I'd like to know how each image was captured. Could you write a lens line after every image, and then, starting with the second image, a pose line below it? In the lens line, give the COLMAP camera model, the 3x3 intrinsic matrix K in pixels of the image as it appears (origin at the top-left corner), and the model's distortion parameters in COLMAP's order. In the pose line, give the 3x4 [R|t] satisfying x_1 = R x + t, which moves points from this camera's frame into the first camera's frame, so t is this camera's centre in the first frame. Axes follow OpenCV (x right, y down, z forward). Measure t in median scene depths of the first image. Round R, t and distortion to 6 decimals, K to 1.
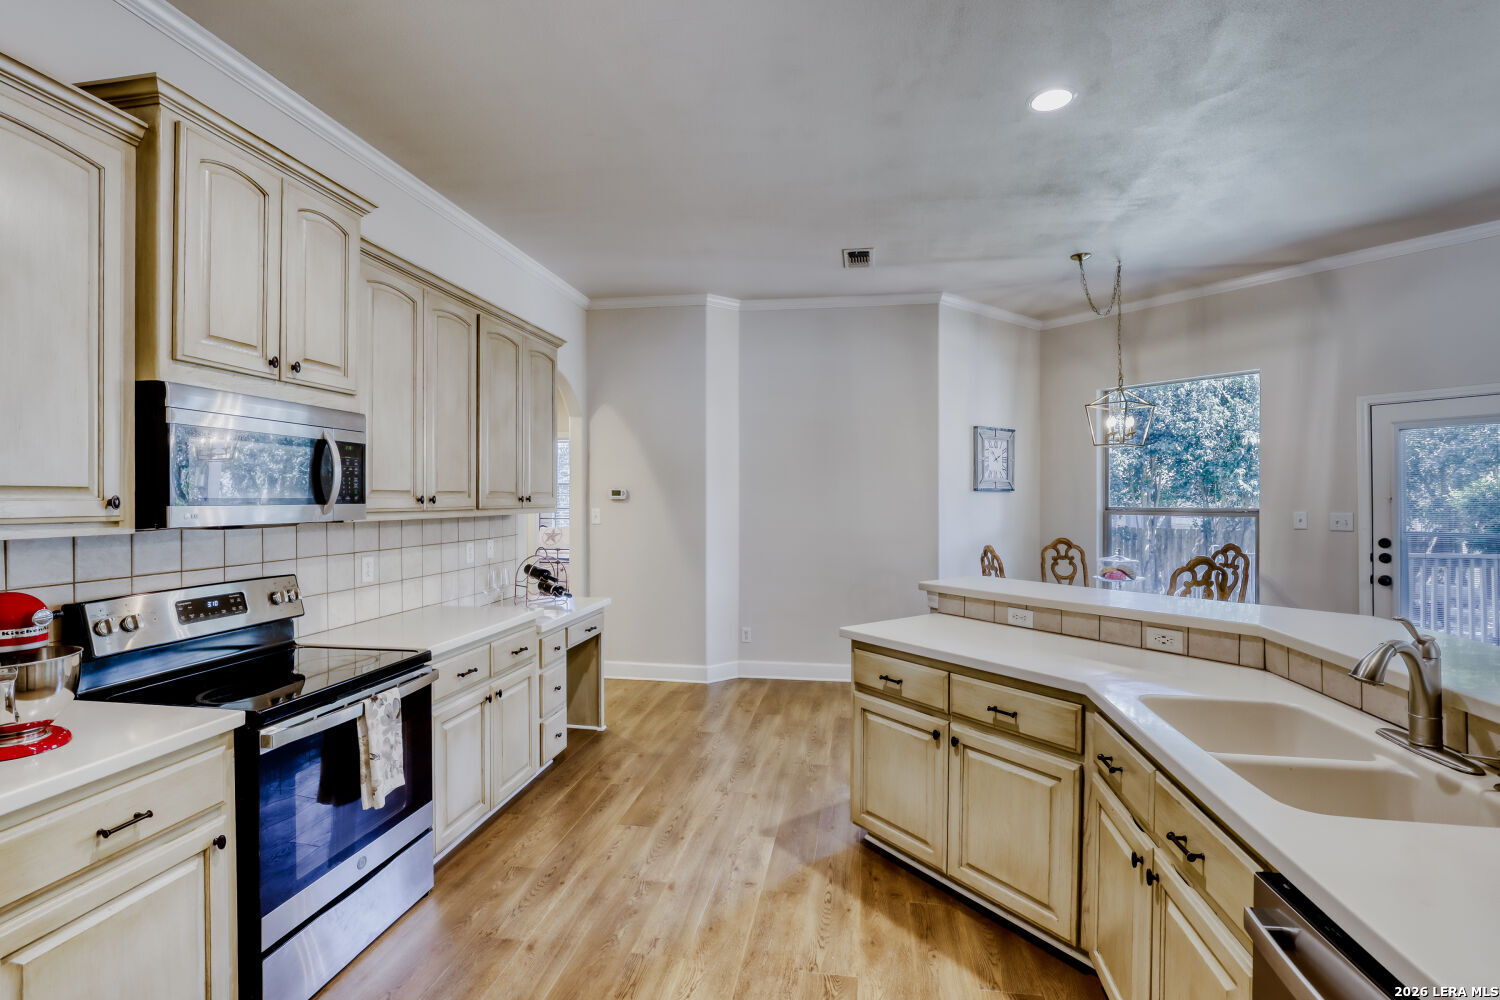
lens RADIAL K [[686.4, 0, 756.5], [0, 686.4, 503.0], [0, 0, 1]] dist [-0.015533, 0.000368]
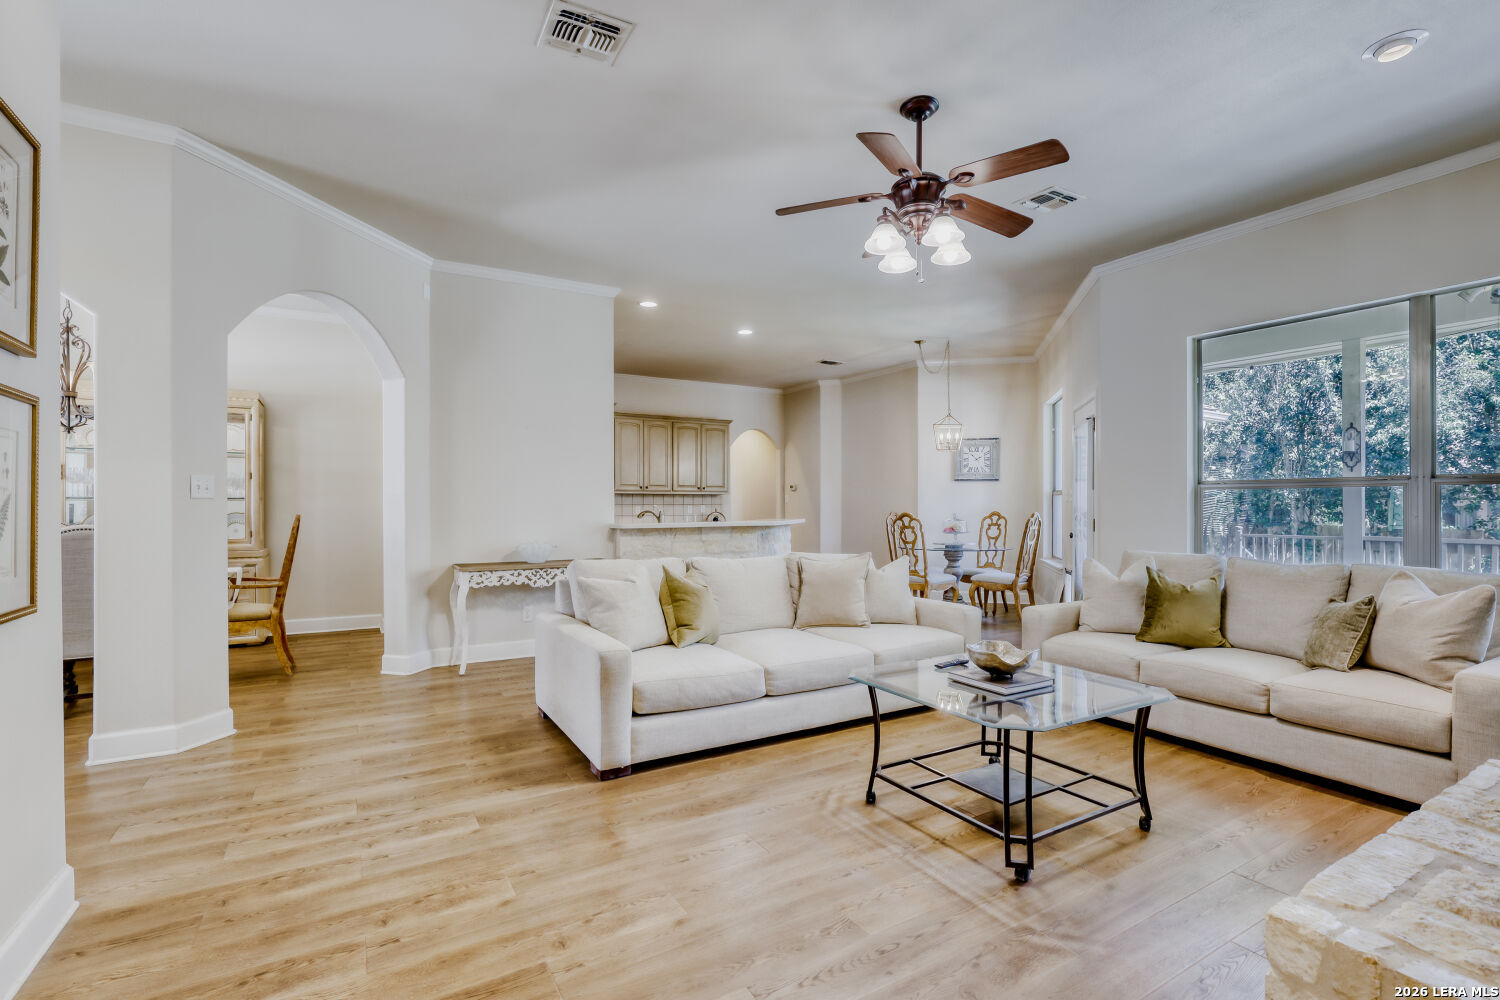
lens RADIAL K [[686.4, 0, 745.3], [0, 686.4, 504.3], [0, 0, 1]] dist [-0.015533, 0.000368]
pose [[0.636638, -0.001049, -0.771162, 1.361237], [-0.005396, 0.999969, -0.005815, 0.052440], [0.771144, 0.007863, 0.636612, -0.385078]]
